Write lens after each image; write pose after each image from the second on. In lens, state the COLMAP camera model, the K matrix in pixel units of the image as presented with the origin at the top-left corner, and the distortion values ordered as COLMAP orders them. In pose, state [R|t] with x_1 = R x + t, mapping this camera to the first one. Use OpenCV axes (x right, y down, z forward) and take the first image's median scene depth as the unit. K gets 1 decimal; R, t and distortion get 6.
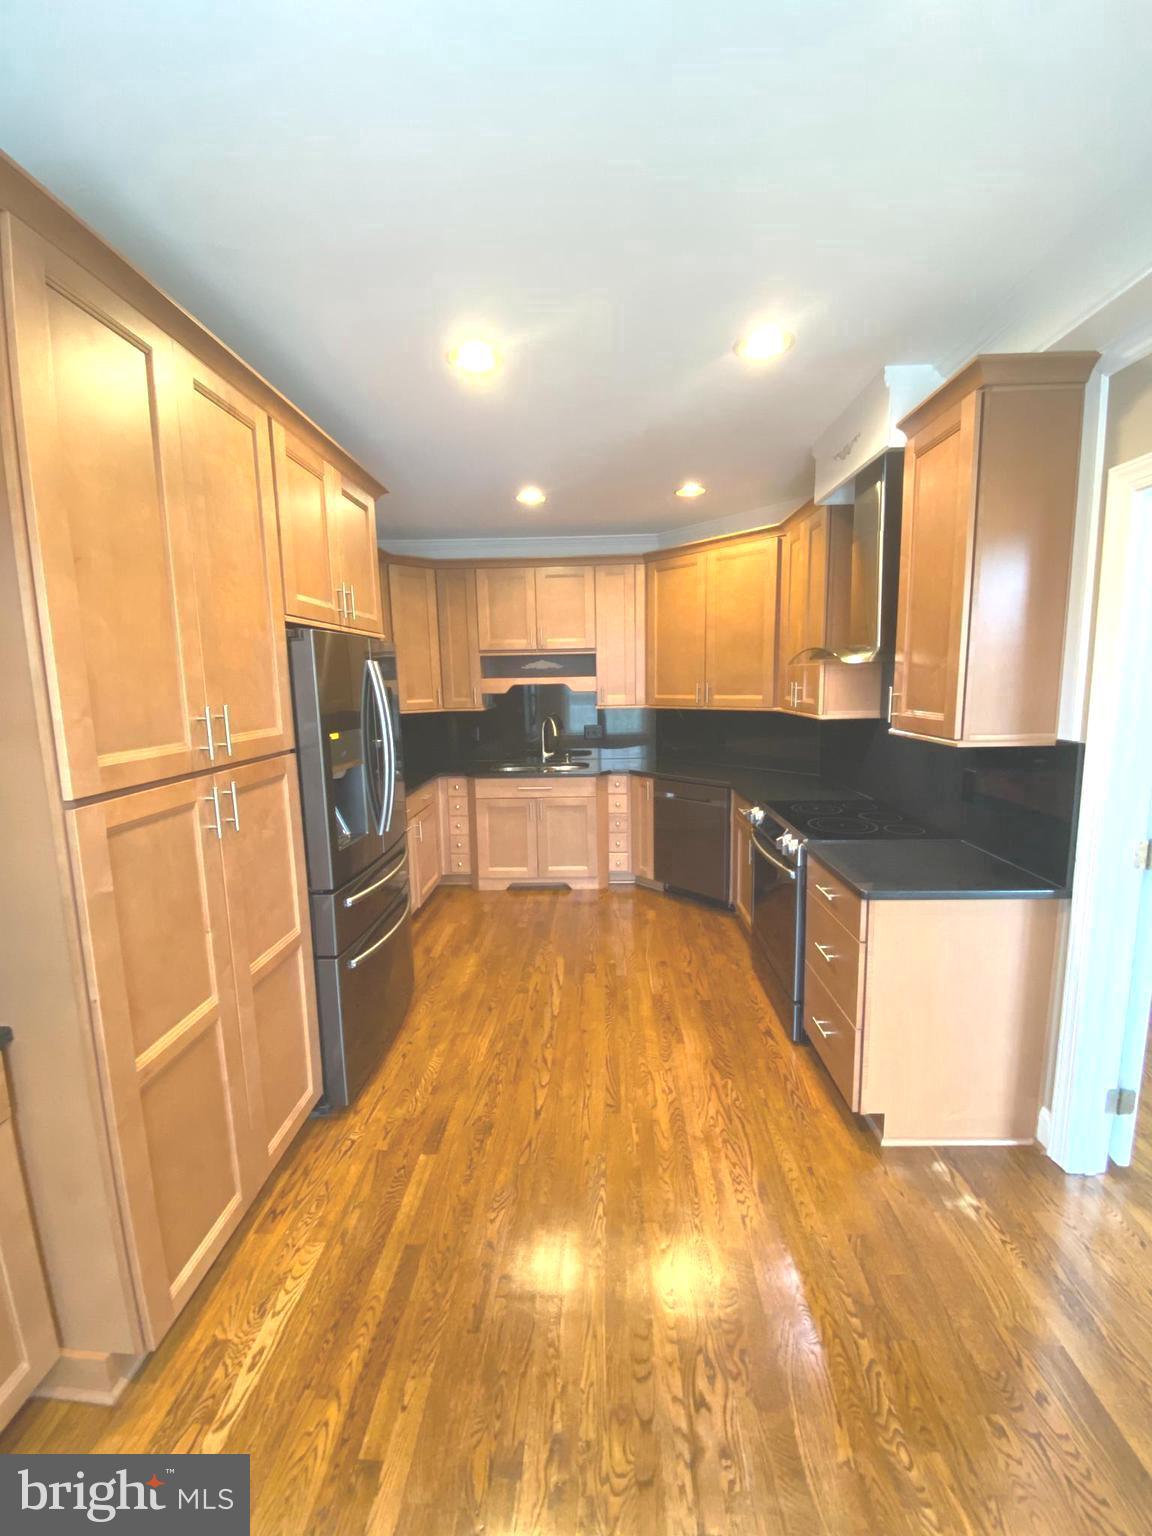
lens RADIAL K [[623.0, 0, 574.5], [0, 623.0, 768.1], [0, 0, 1]] dist [0.008386, -0.015150]
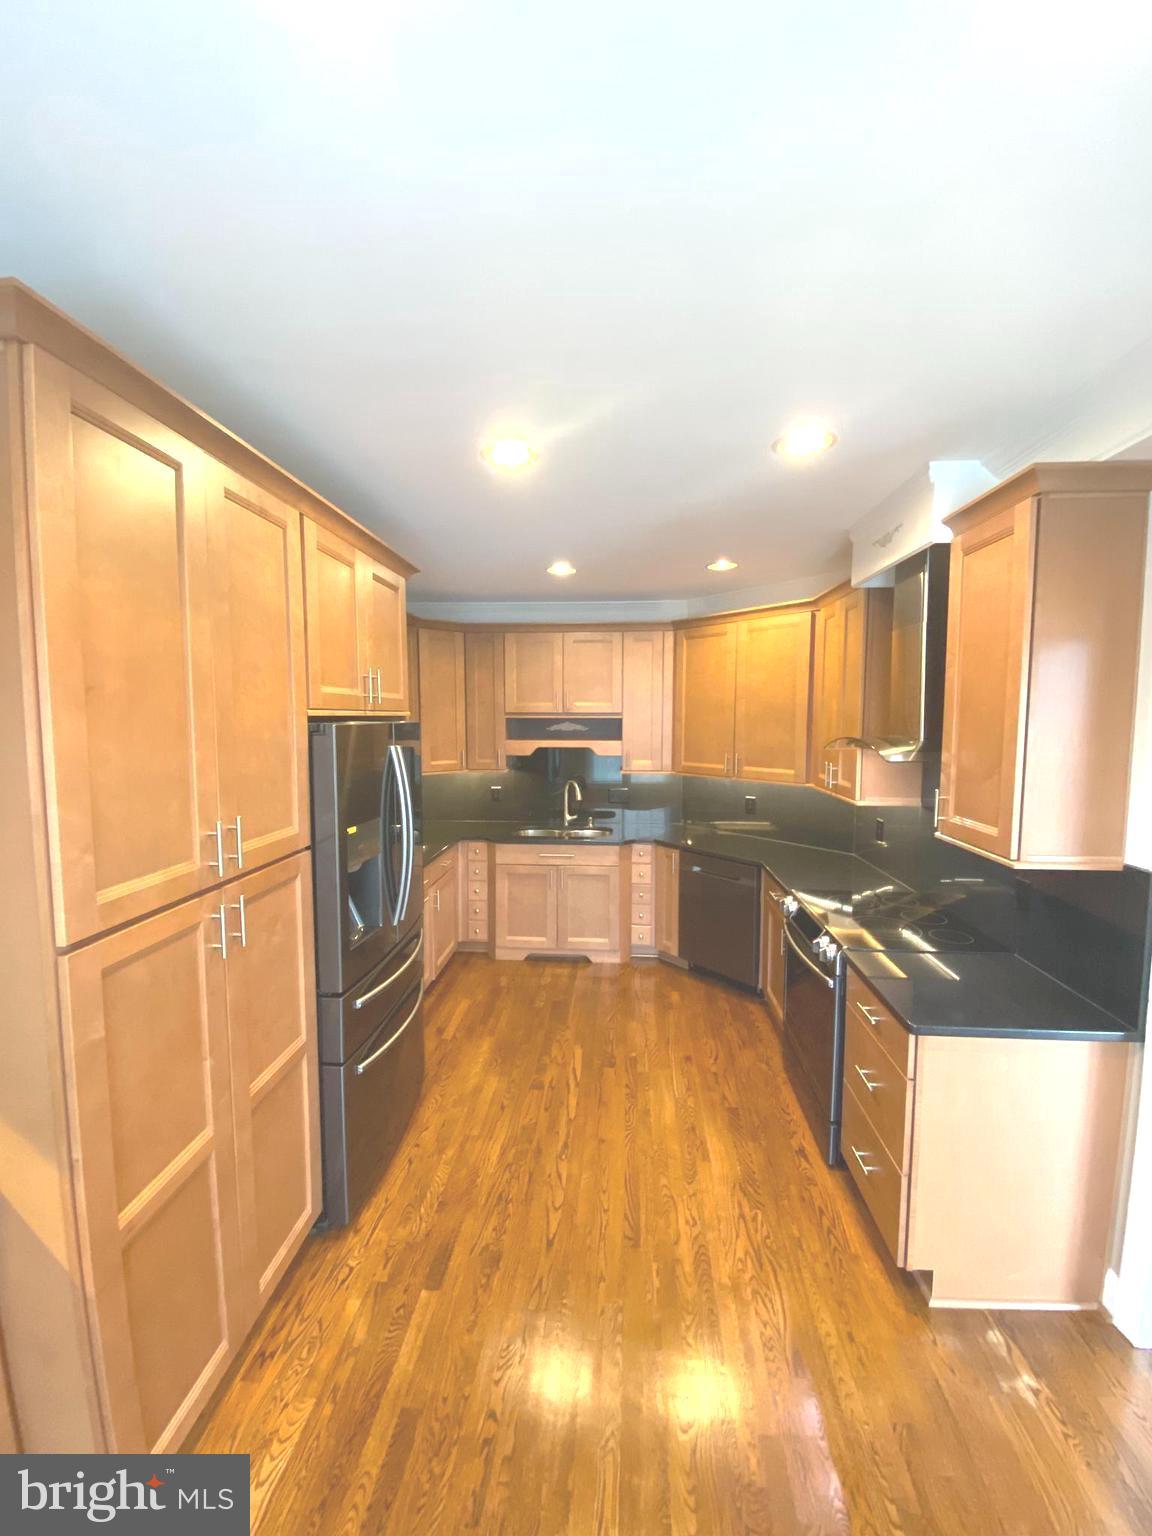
lens RADIAL K [[623.0, 0, 574.3], [0, 623.0, 768.1], [0, 0, 1]] dist [0.008386, -0.015150]
pose [[0.998988, 0.025104, -0.037333, -0.006834], [-0.027275, 0.997896, -0.058813, -0.105093], [0.035778, 0.059772, 0.997571, 0.043740]]
